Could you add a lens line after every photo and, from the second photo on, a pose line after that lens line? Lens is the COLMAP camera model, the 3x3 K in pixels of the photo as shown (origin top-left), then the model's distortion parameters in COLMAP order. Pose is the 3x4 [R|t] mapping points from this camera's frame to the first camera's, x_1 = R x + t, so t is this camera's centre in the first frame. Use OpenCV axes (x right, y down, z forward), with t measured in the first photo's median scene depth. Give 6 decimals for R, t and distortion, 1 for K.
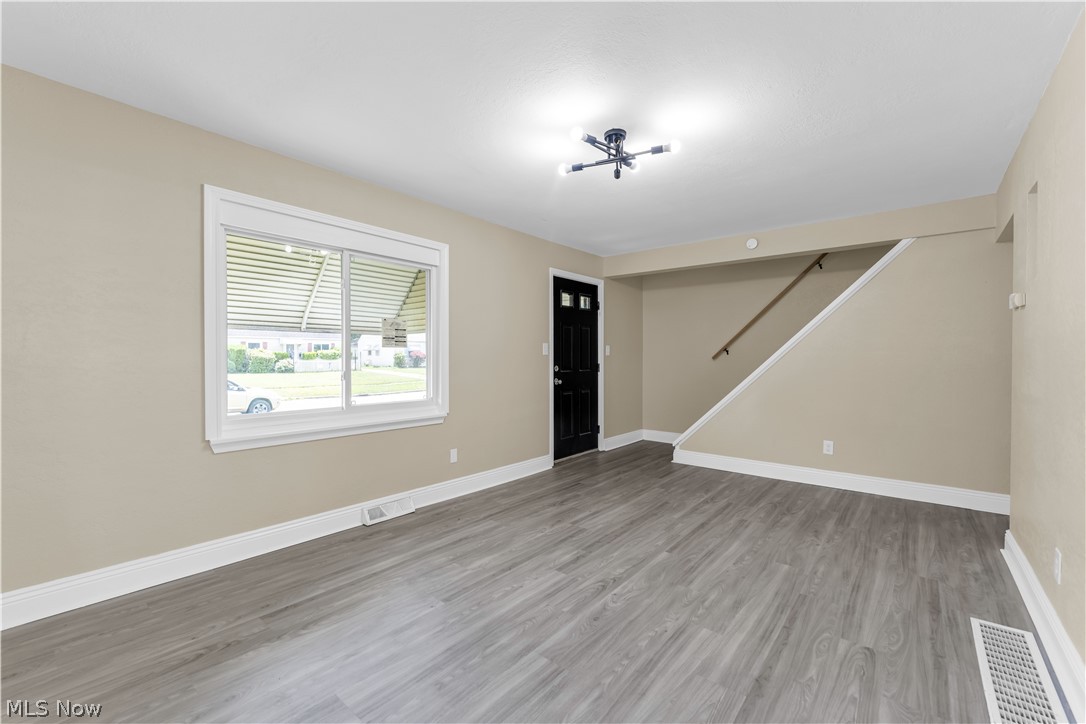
lens RADIAL K [[447.2, 0, 551.1], [0, 447.2, 370.2], [0, 0, 1]] dist [-0.000082, -0.000633]
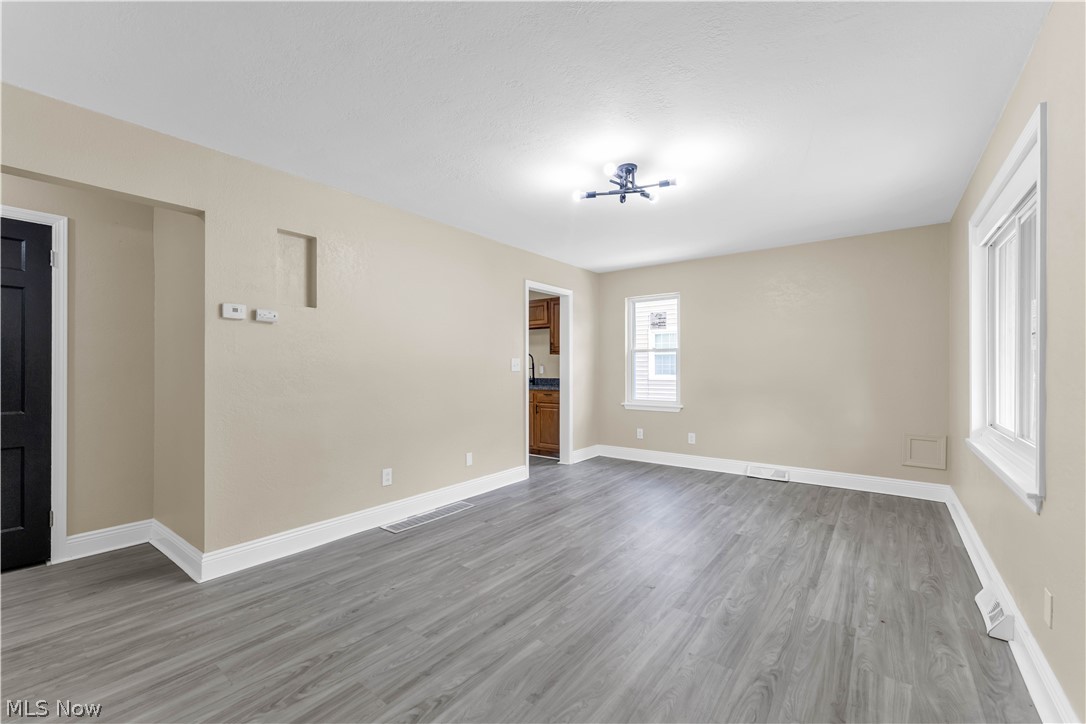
lens RADIAL K [[447.2, 0, 543.8], [0, 447.2, 366.3], [0, 0, 1]] dist [-0.000082, -0.000633]
pose [[-0.999364, -0.001320, -0.035644, 0.339383], [-0.002201, 0.999693, 0.024676, -0.050394], [0.035600, 0.024739, -0.999060, 1.829030]]
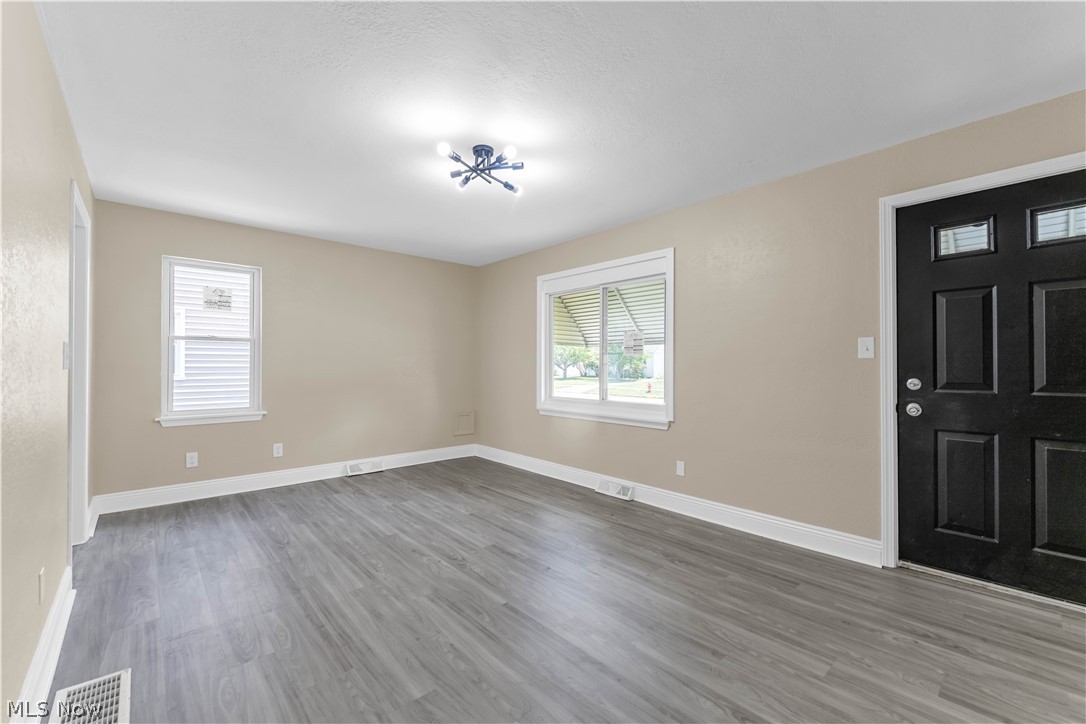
lens RADIAL K [[447.2, 0, 537.0], [0, 447.2, 361.2], [0, 0, 1]] dist [-0.000082, -0.000633]
pose [[-0.158868, -0.012097, -0.987226, 0.999197], [-0.028947, 0.999552, -0.007590, -0.022210], [0.986875, 0.027371, -0.159147, 1.116854]]
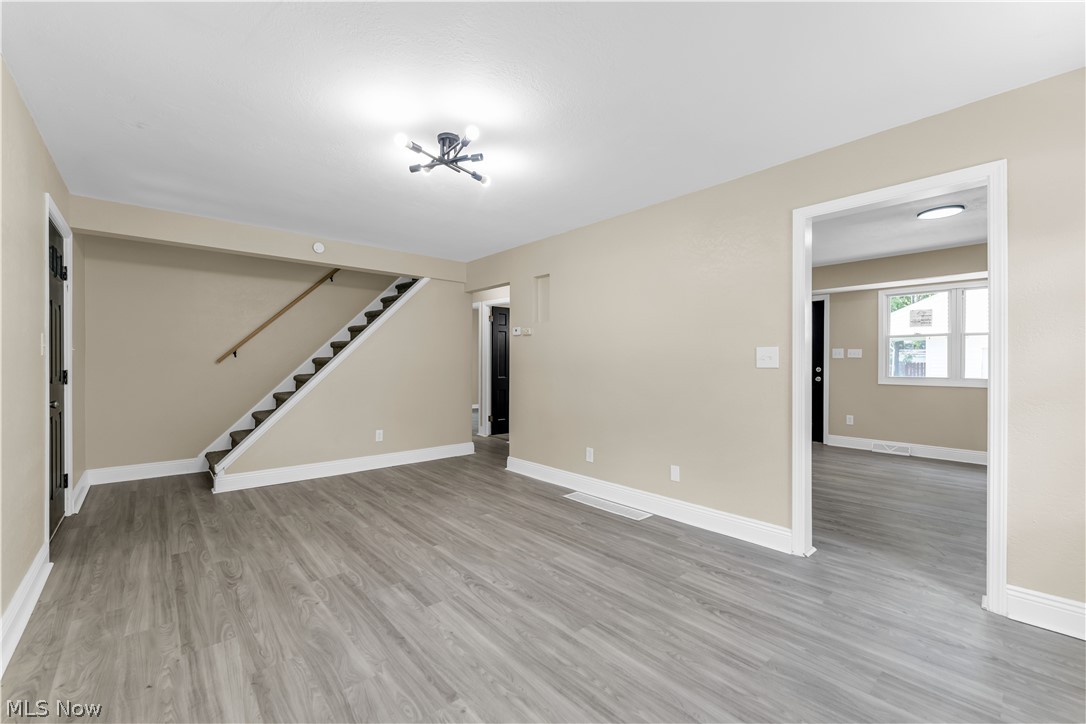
lens RADIAL K [[447.2, 0, 521.9], [0, 447.2, 362.2], [0, 0, 1]] dist [-0.000082, -0.000633]
pose [[0.190947, -0.001542, 0.981599, -0.696188], [0.026078, 0.999654, -0.003503, -0.013807], [-0.981254, 0.026267, 0.190921, 0.560331]]
